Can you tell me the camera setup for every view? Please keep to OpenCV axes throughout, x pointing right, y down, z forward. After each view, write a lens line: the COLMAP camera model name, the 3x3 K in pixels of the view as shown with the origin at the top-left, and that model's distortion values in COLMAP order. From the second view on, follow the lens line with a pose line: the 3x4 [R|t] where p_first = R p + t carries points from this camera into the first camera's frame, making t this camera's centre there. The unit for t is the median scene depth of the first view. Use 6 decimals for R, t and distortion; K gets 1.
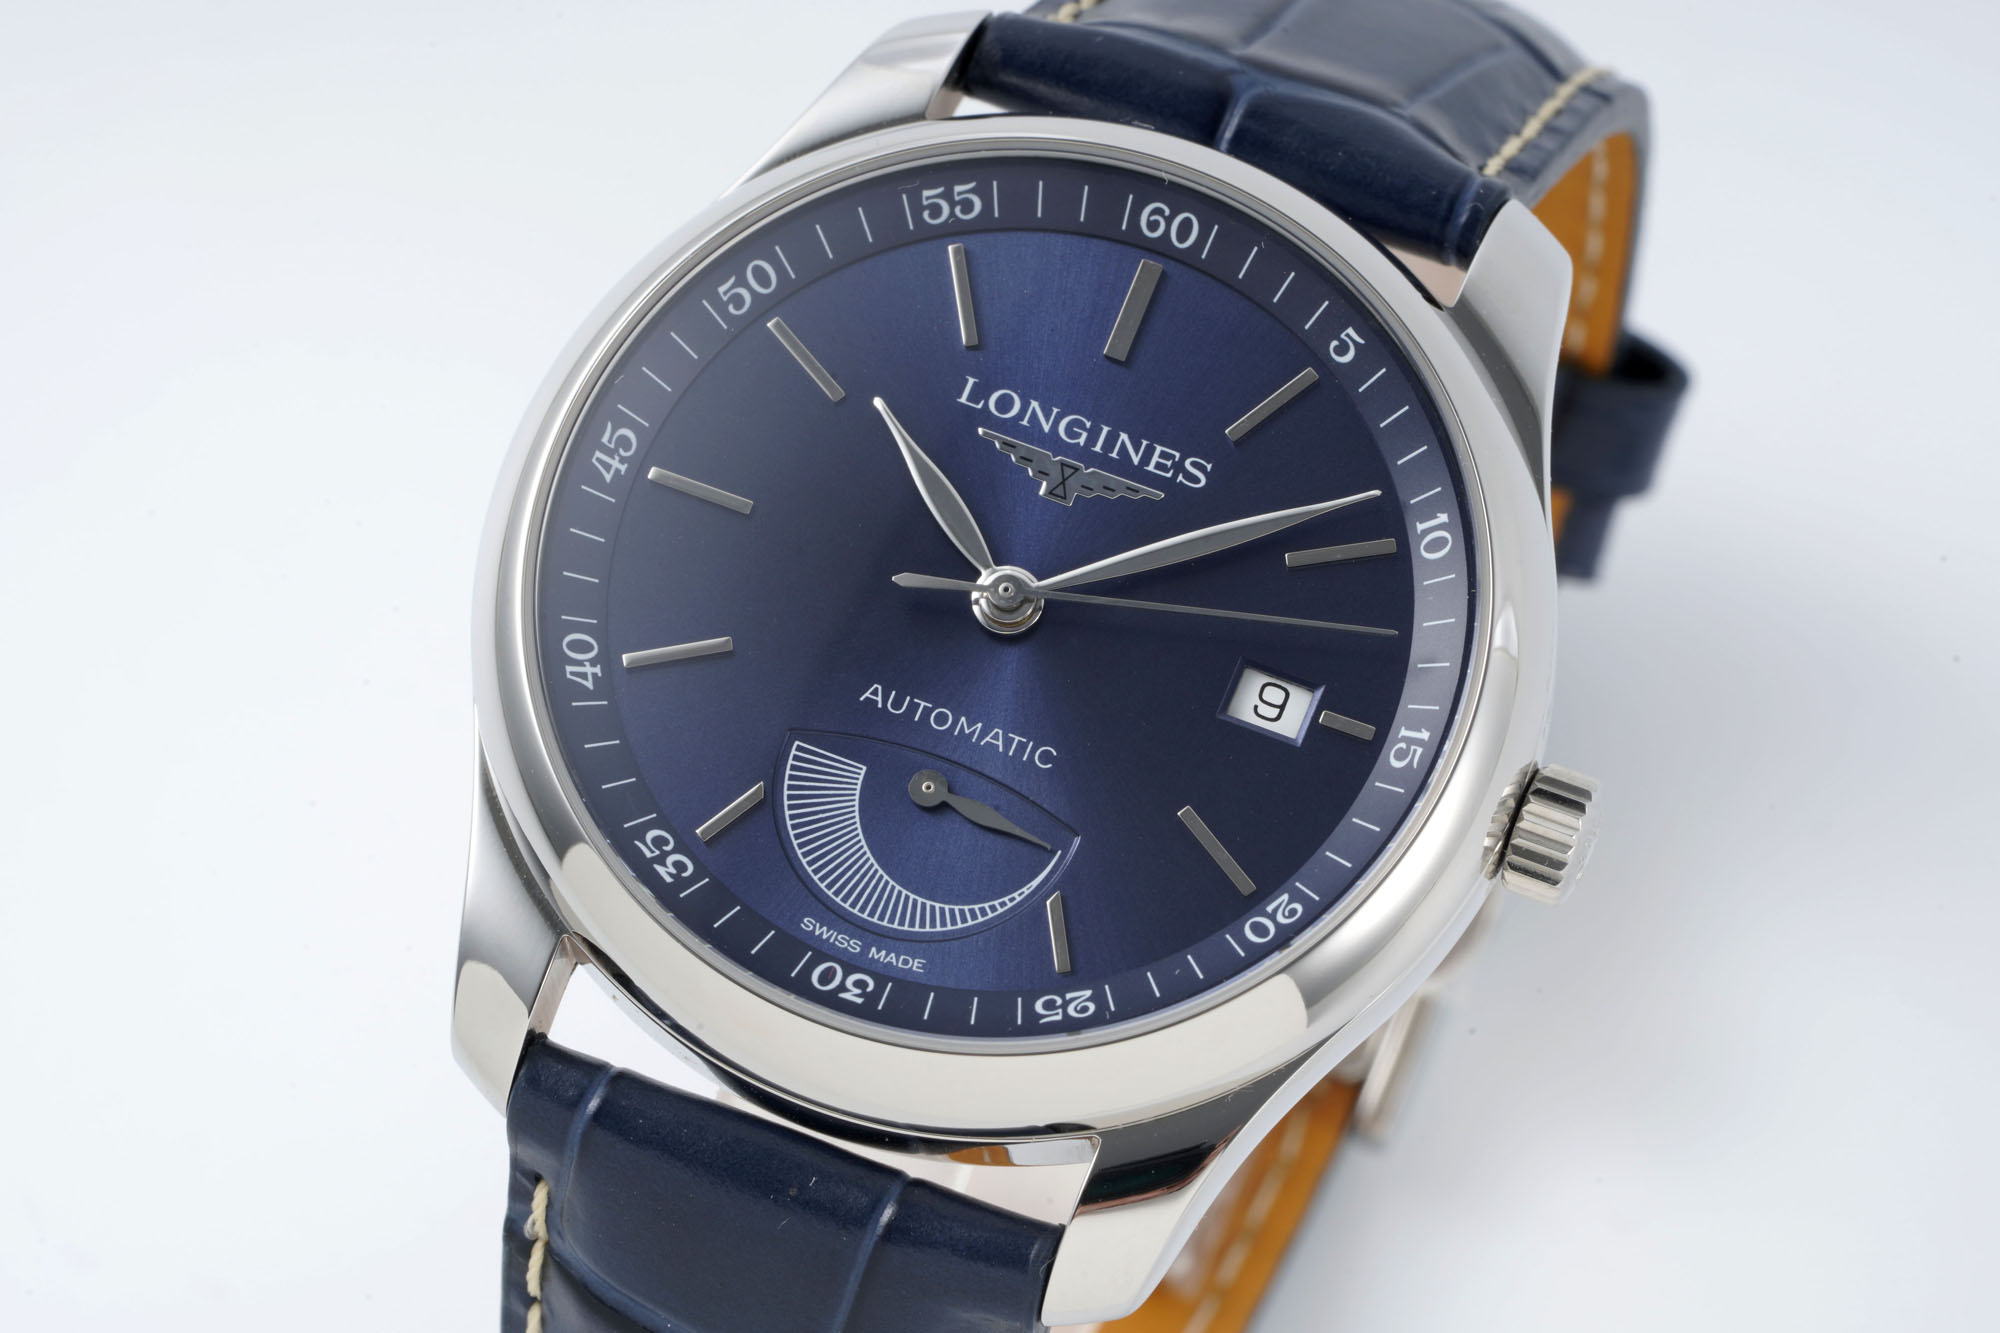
lens RADIAL K [[9203.8, 0, 946.2], [0, 9203.8, 665.0], [0, 0, 1]] dist [0.245090, 0.946364]
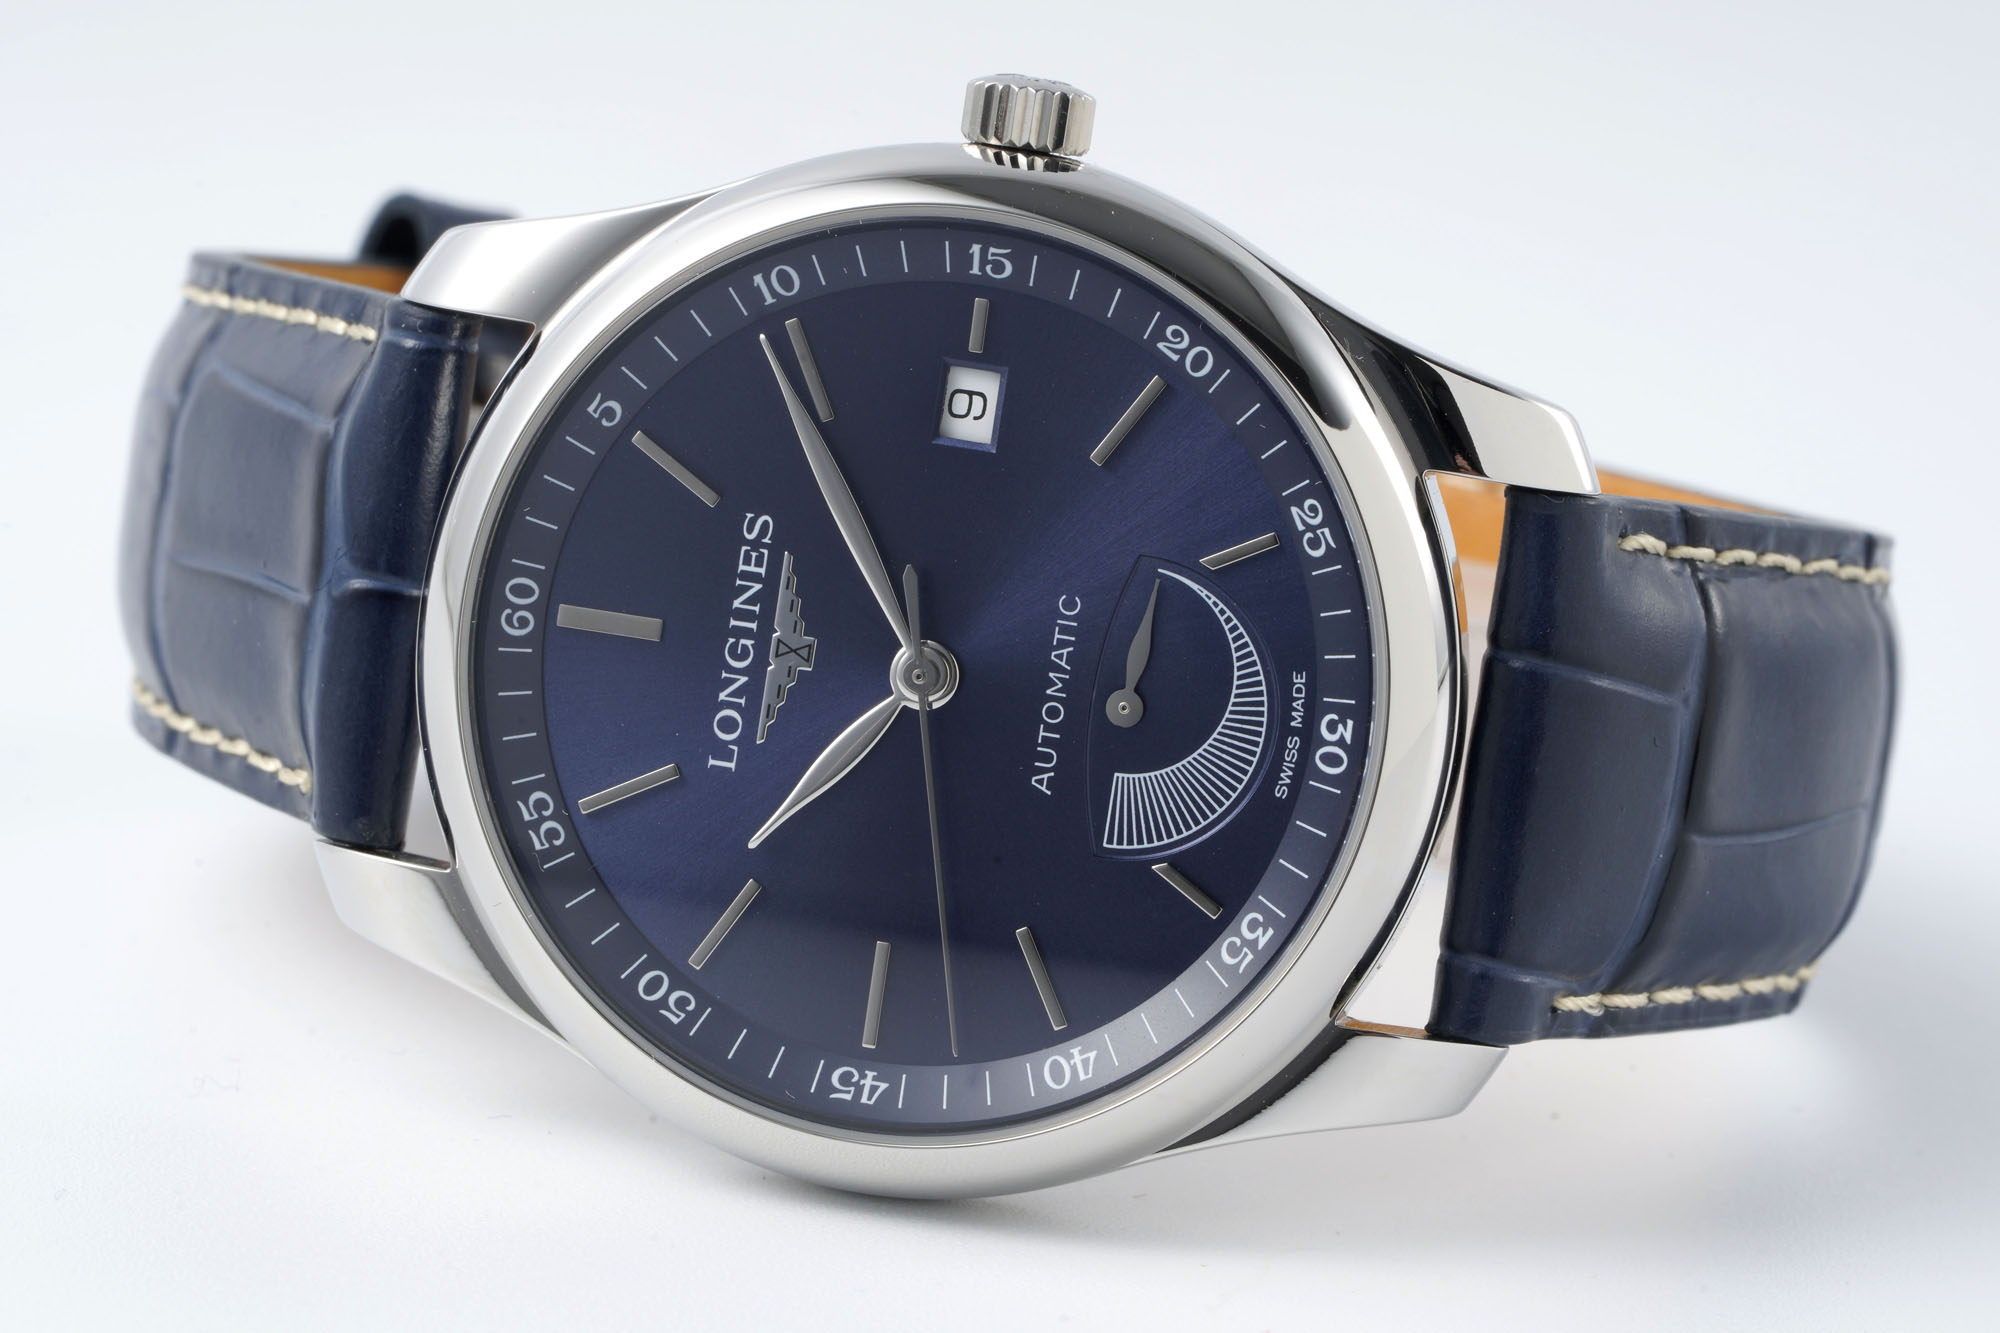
lens RADIAL K [[9203.8, 0, 946.2], [0, 9203.8, 665.0], [0, 0, 1]] dist [0.245090, 0.946364]
pose [[-0.216102, -0.974150, 0.065819, -0.060514], [0.966345, -0.203760, 0.157034, -0.166244], [-0.139564, 0.097539, 0.985397, -0.014748]]
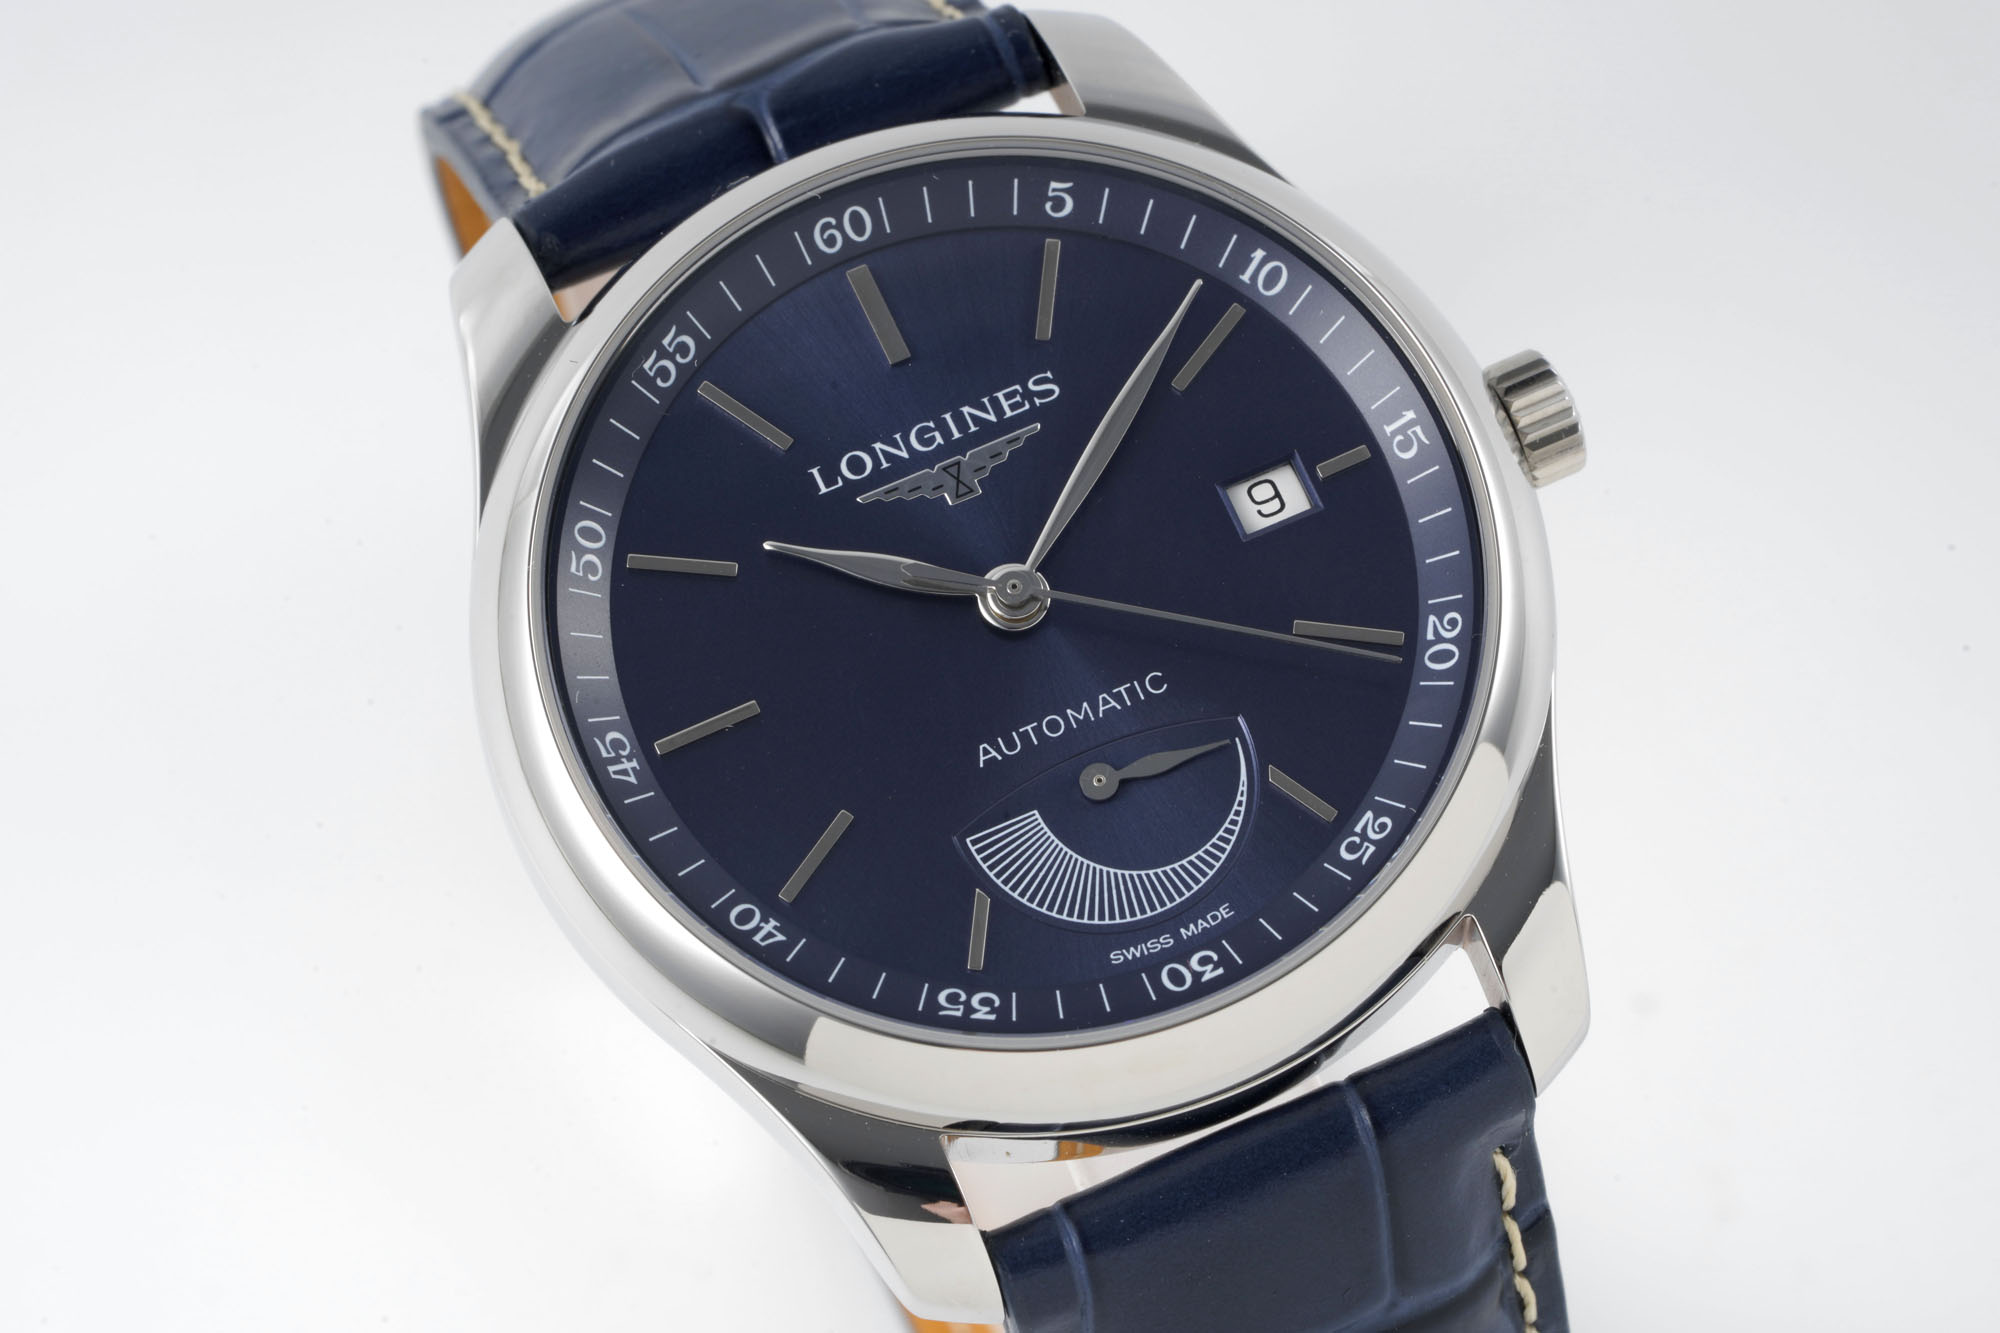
lens RADIAL K [[9203.8, 0, 946.2], [0, 9203.8, 665.0], [0, 0, 1]] dist [0.245090, 0.946364]
pose [[0.691580, -0.658073, 0.297753, -0.301627], [0.666304, 0.740381, 0.088737, -0.095431], [-0.278846, 0.137025, 0.950510, 0.051382]]
